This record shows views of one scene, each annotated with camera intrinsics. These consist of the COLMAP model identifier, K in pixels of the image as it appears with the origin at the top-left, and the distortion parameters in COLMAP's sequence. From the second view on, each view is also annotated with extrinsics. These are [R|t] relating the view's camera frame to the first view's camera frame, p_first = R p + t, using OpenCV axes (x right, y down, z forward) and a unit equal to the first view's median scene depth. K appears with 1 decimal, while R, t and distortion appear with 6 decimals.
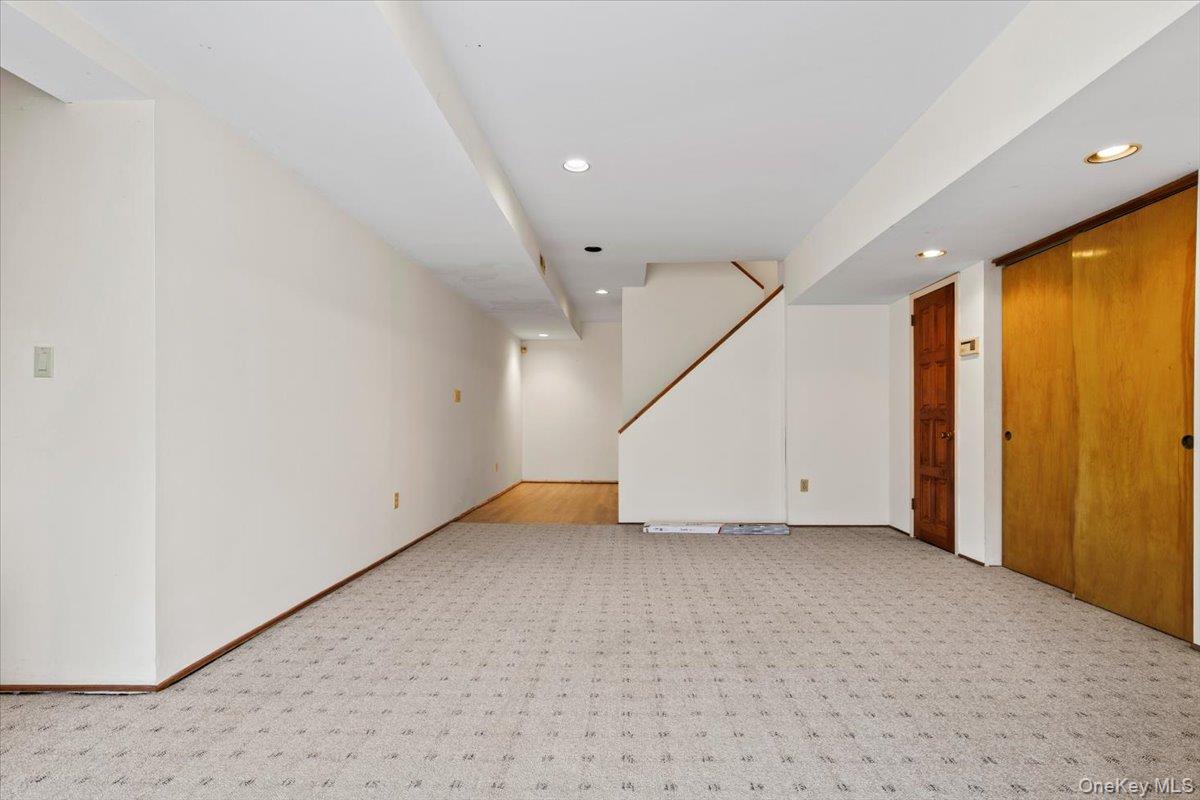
lens RADIAL K [[532.7, 0, 603.7], [0, 532.7, 408.4], [0, 0, 1]] dist [0.003160, 0.000520]
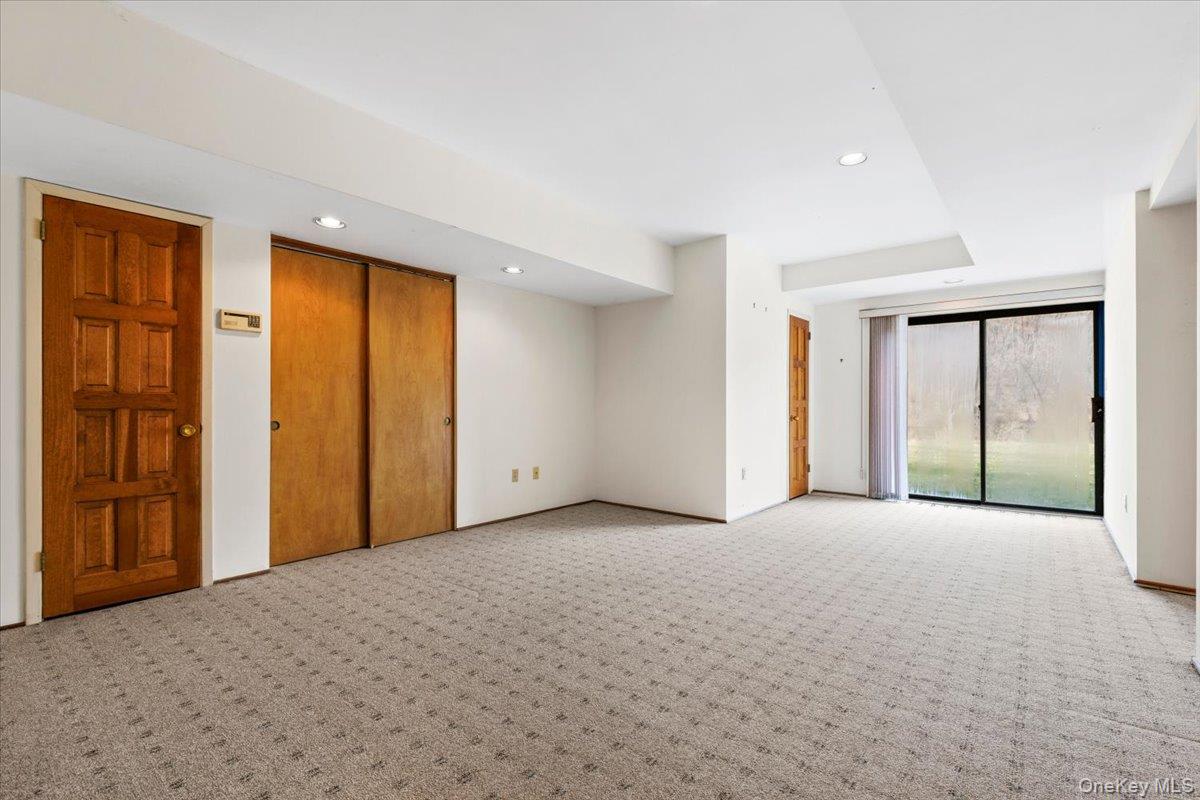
lens RADIAL K [[539.2, 0, 610.8], [0, 539.2, 403.7], [0, 0, 1]] dist [-0.000246, -0.000405]
pose [[-0.801643, 0.004008, 0.597790, -0.308062], [-0.012483, 0.999647, -0.023443, 0.028452], [-0.597673, -0.026256, -0.801310, 1.478796]]
